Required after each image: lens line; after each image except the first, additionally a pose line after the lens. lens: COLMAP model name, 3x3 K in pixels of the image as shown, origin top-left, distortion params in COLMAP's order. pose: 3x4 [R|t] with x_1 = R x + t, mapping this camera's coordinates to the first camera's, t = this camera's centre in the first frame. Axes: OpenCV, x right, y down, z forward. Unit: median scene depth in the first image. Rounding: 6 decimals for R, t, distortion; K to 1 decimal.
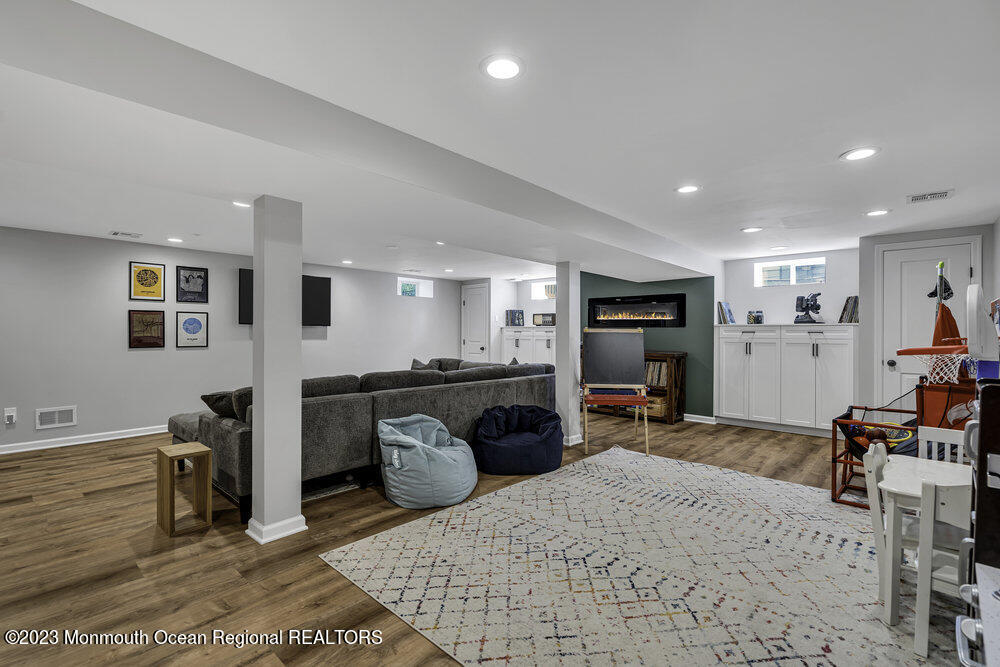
lens RADIAL K [[457.7, 0, 500.9], [0, 457.7, 333.6], [0, 0, 1]] dist [-0.002747, 0.001701]
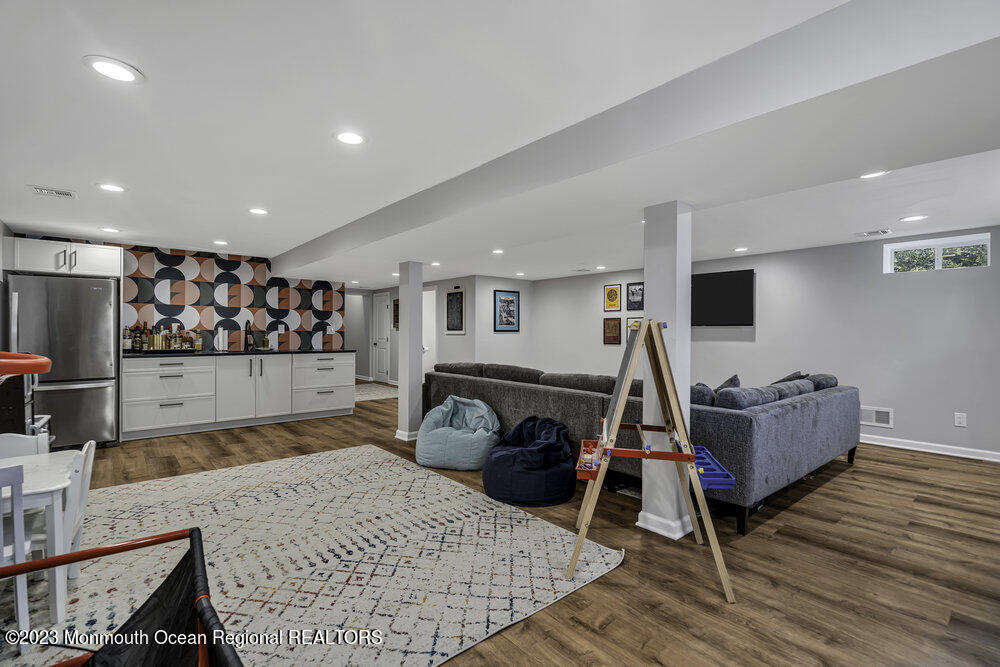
lens RADIAL K [[457.7, 0, 500.3], [0, 457.7, 335.5], [0, 0, 1]] dist [-0.002747, 0.001701]
pose [[-0.126048, 0.002013, -0.992022, 0.897413], [-0.002152, 0.999995, 0.002303, 0.002215], [0.992022, 0.002425, -0.126043, 1.073836]]
